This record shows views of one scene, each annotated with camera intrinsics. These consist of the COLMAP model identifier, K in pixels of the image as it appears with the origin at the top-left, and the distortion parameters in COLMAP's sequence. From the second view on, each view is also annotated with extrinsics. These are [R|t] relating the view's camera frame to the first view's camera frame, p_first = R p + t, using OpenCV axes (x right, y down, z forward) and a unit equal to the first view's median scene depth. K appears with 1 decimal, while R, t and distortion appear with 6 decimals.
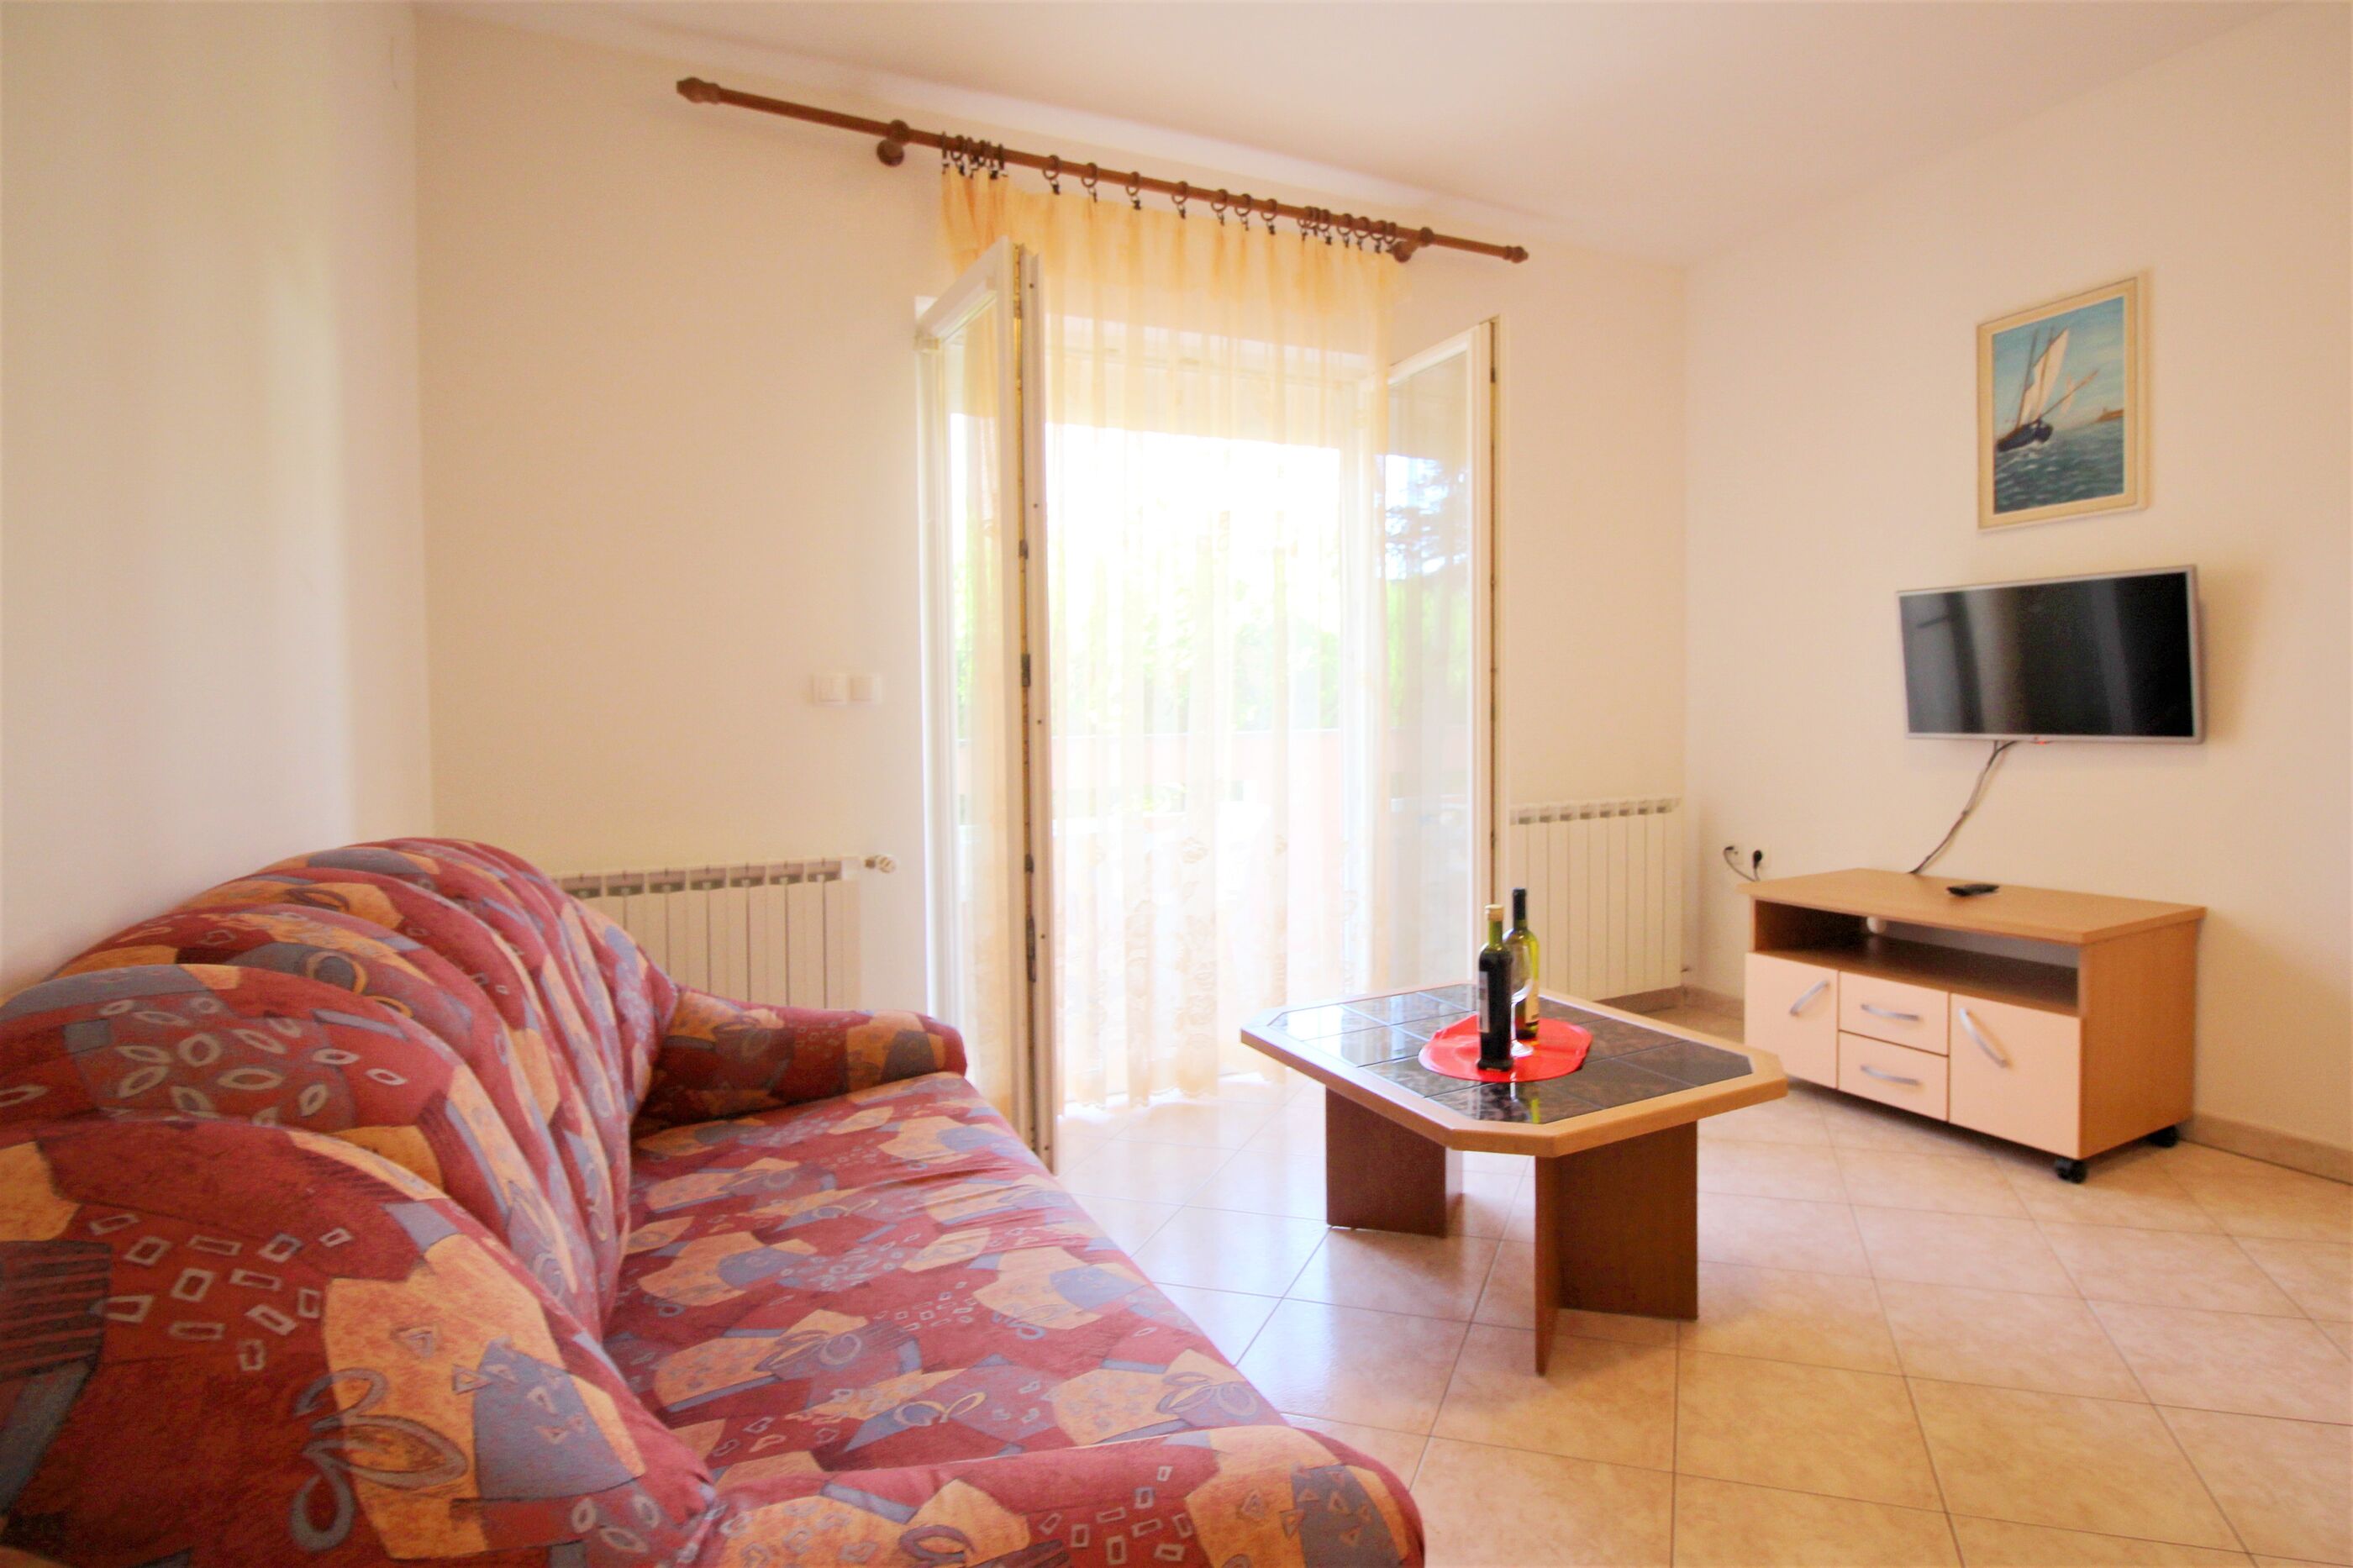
lens RADIAL K [[1161.1, 0, 1201.7], [0, 1161.1, 761.1], [0, 0, 1]] dist [0.000448, -0.015303]
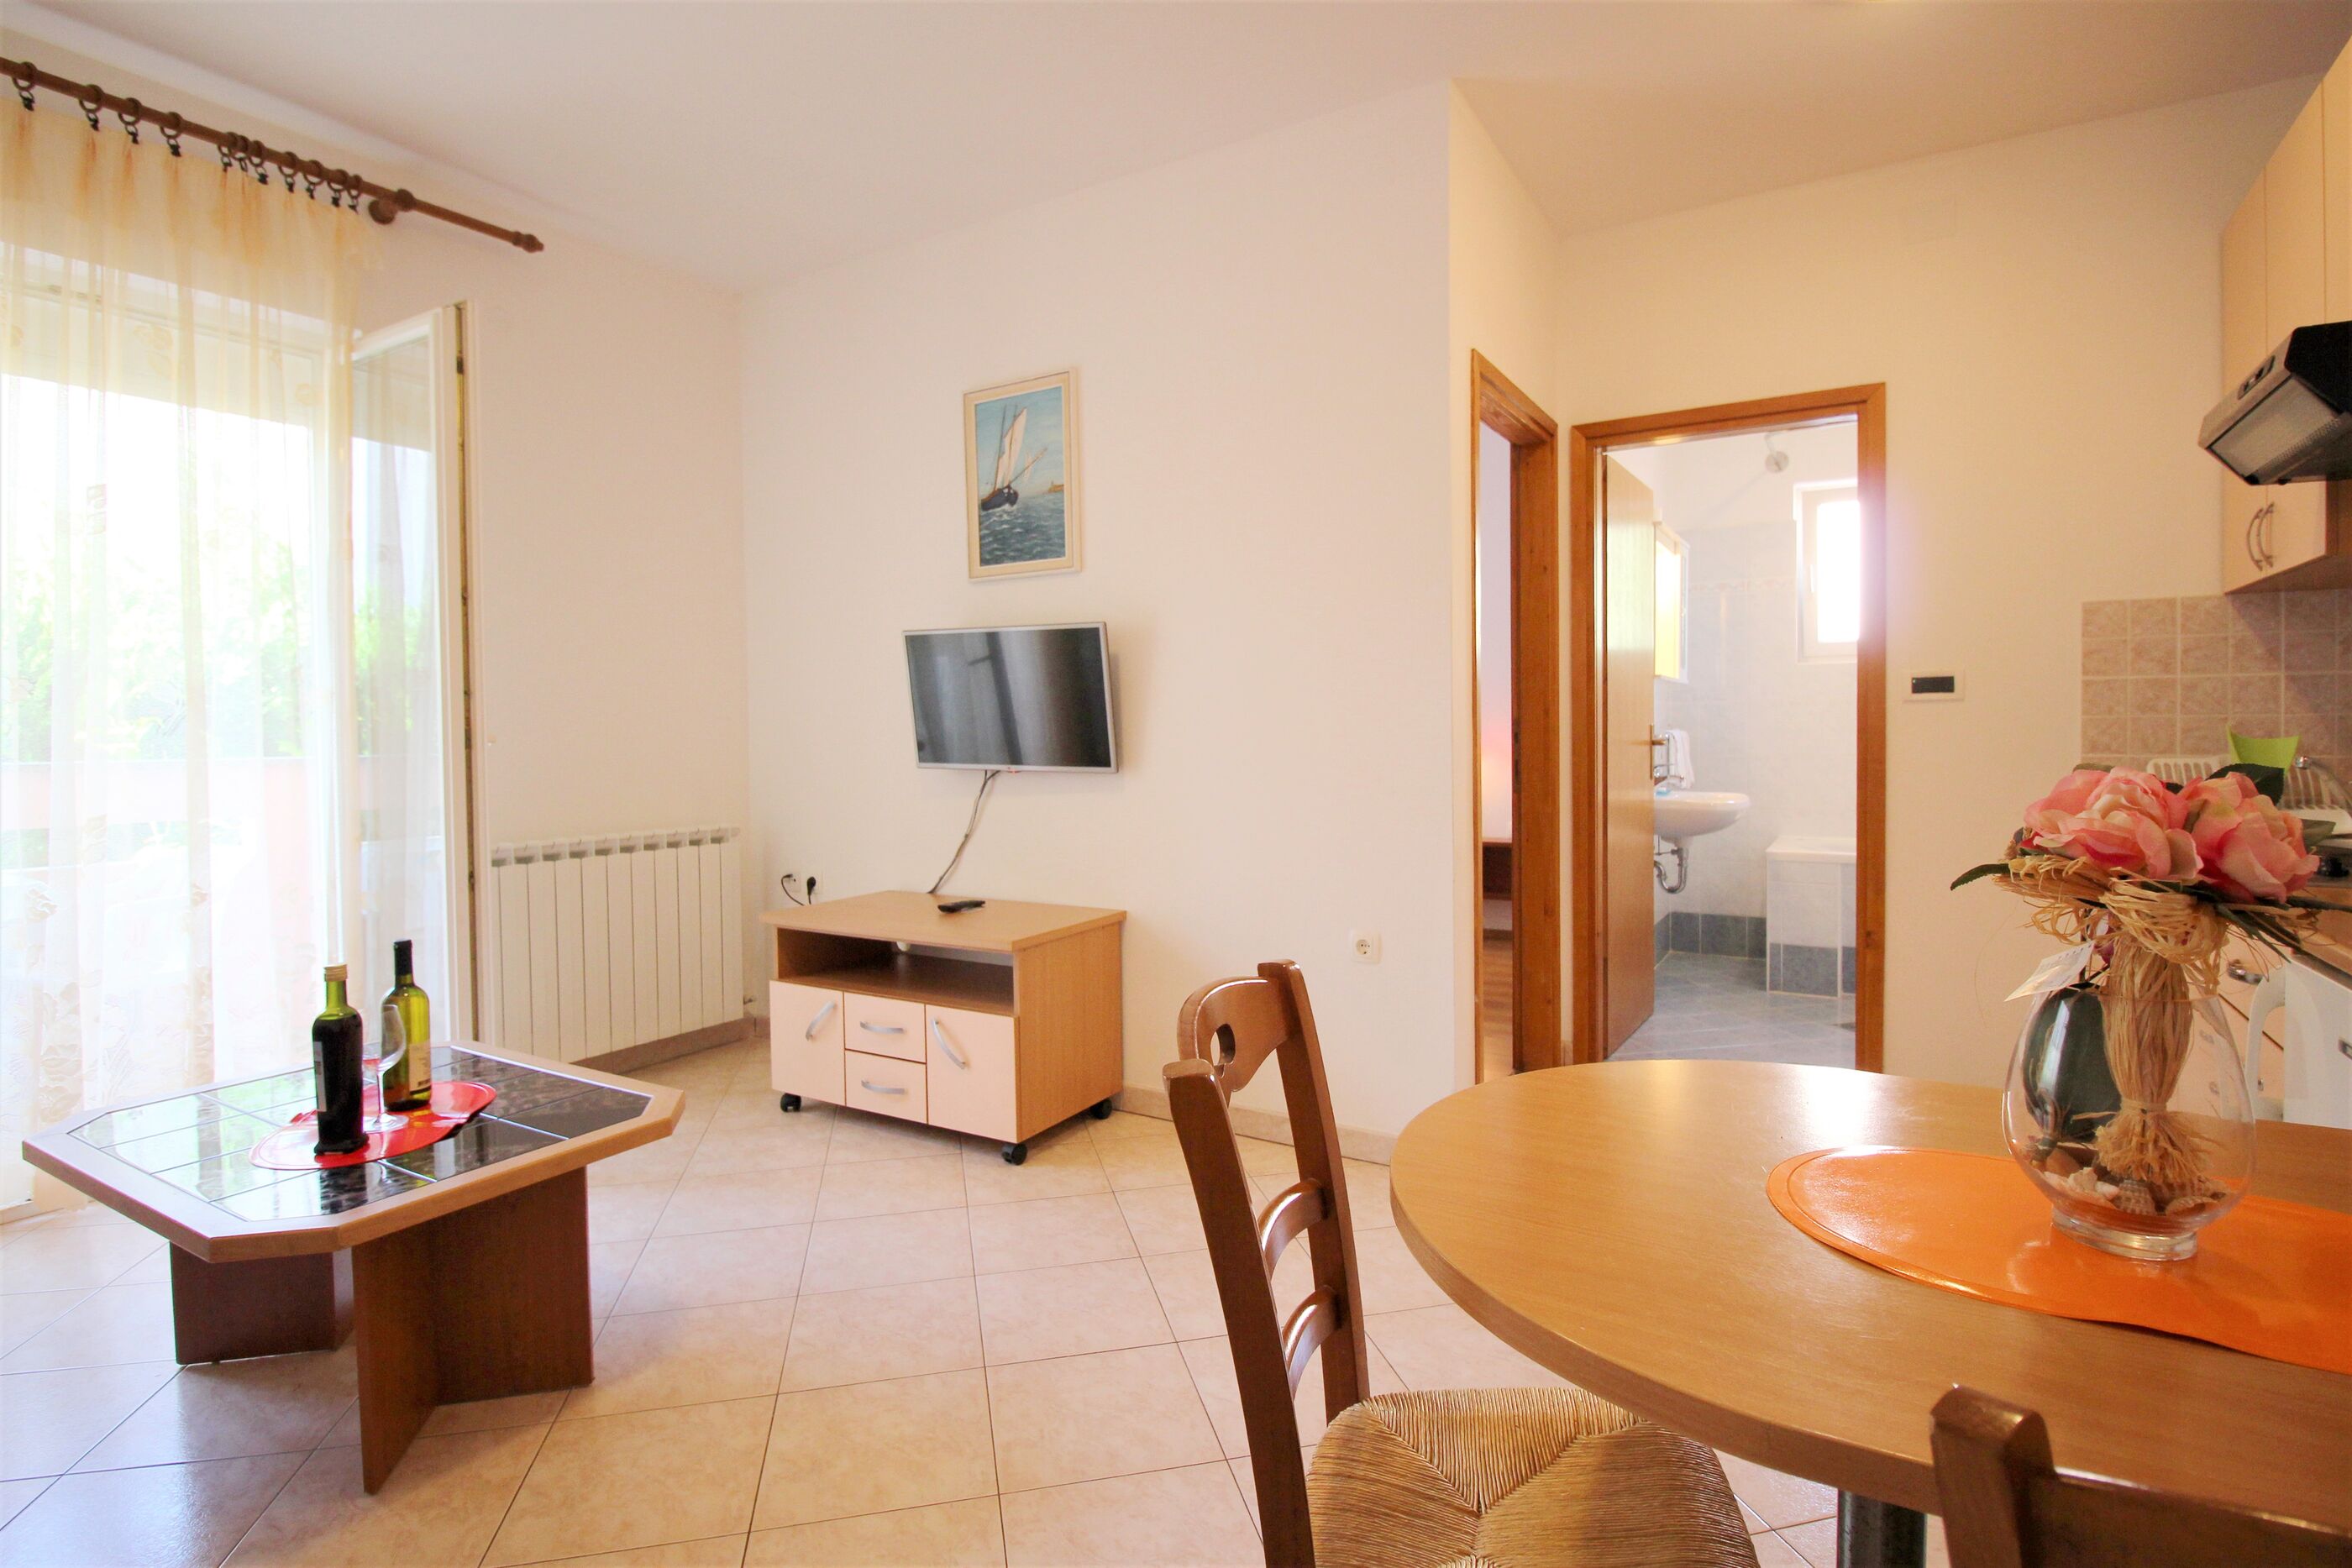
lens RADIAL K [[1160.6, 0, 1201.2], [0, 1160.6, 761.1], [0, 0, 1]] dist [0.000448, -0.015303]
pose [[0.858935, 0.001644, 0.512083, 0.309734], [0.008195, 0.999823, -0.016956, -0.005905], [-0.512020, 0.018761, 0.858769, -0.065146]]
